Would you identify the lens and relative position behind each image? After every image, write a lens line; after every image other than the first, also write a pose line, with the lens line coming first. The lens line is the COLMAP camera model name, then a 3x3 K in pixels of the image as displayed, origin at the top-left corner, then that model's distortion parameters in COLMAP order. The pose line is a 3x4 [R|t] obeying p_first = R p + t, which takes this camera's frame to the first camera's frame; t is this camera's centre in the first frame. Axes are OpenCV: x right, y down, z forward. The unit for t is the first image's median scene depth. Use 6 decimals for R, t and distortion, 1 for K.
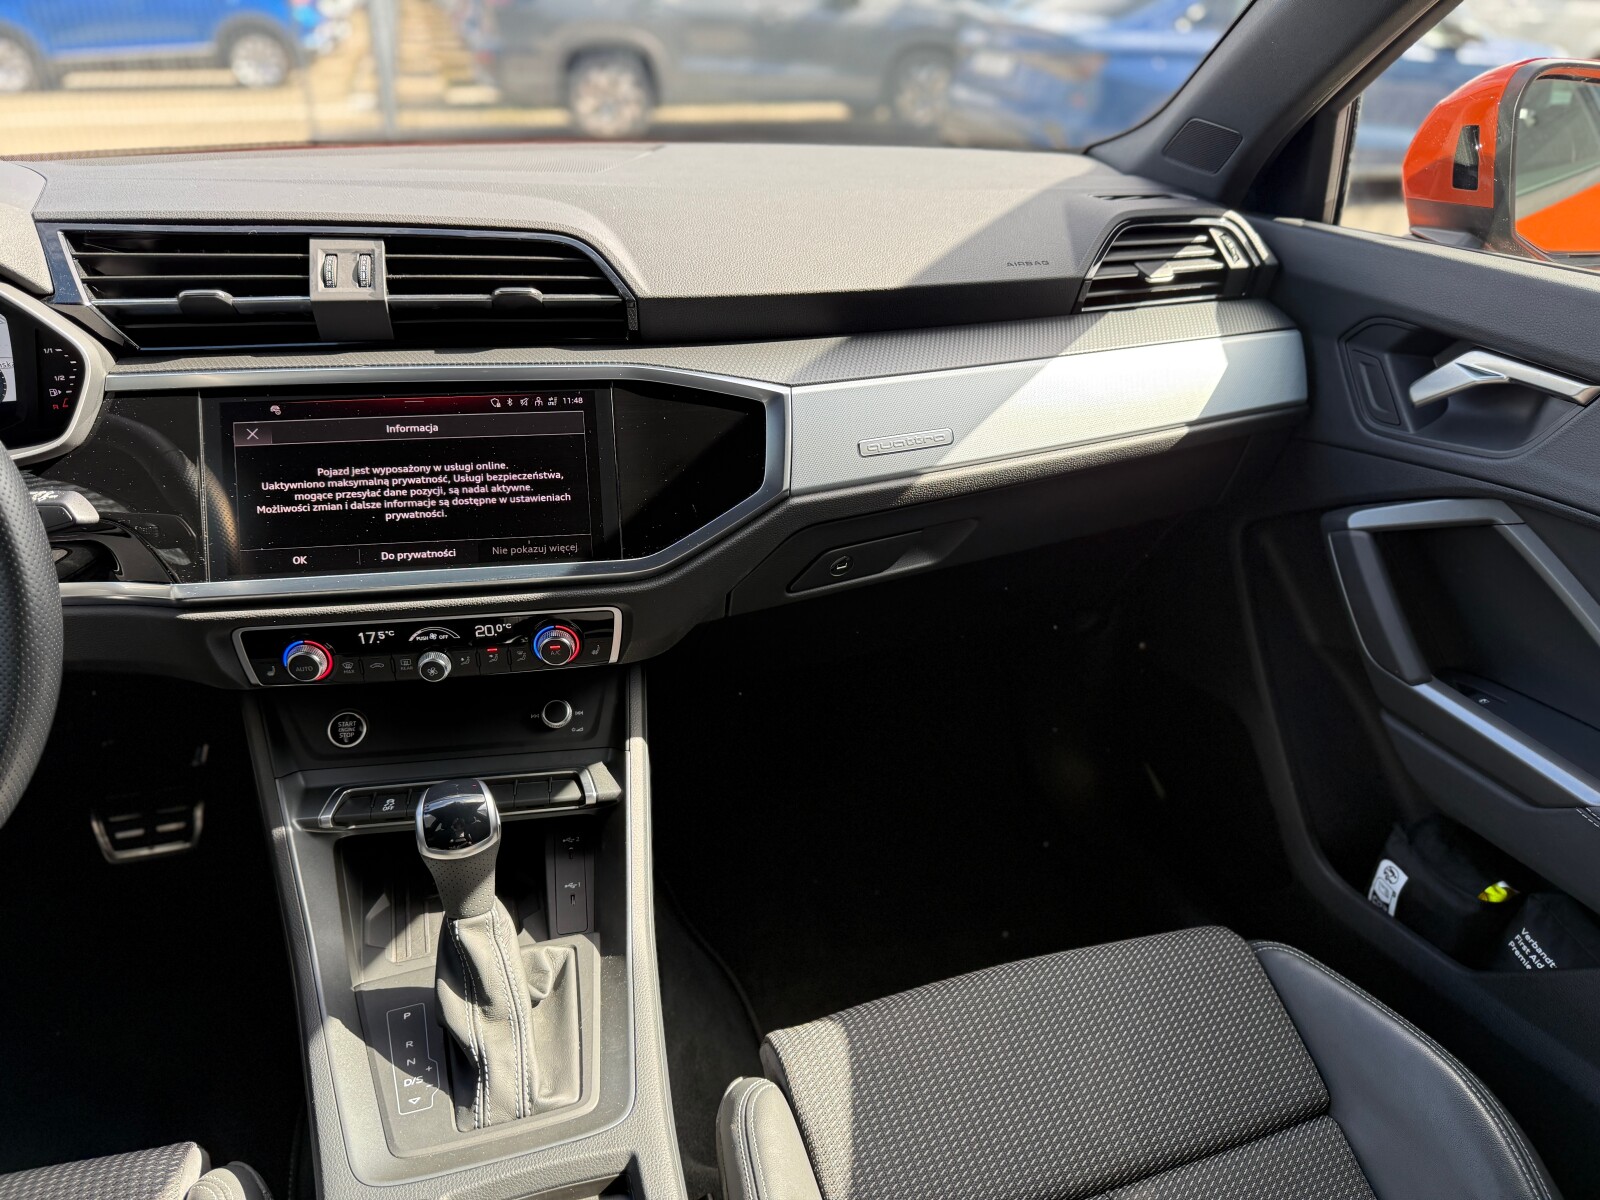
lens RADIAL K [[1135.6, 0, 813.8], [0, 1135.6, 604.6], [0, 0, 1]] dist [0.063490, -0.109072]
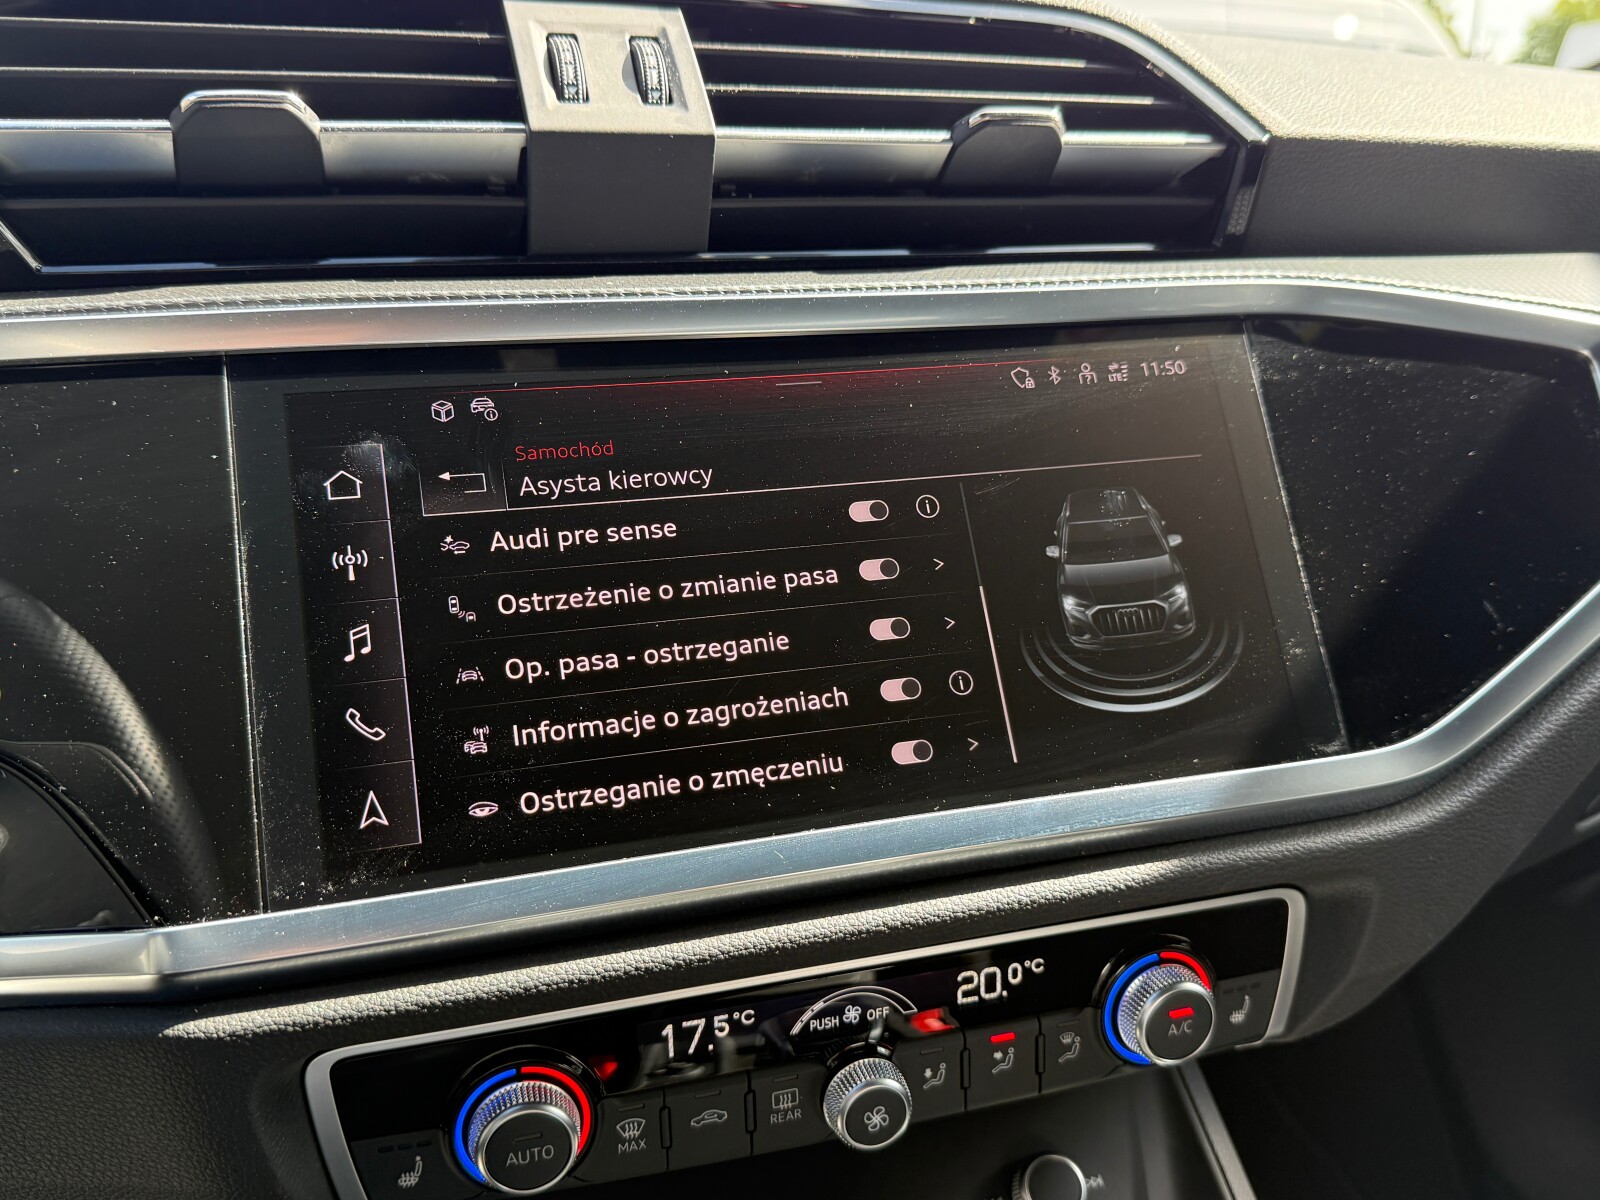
lens RADIAL K [[1416.2, 0, 791.1], [0, 1416.2, 603.3], [0, 0, 1]] dist [0.096312, -0.248913]
pose [[0.988503, -0.067036, 0.135525, -0.415730], [0.095634, 0.971472, -0.217017, -0.002656], [-0.117111, 0.227483, 0.966714, 0.552364]]
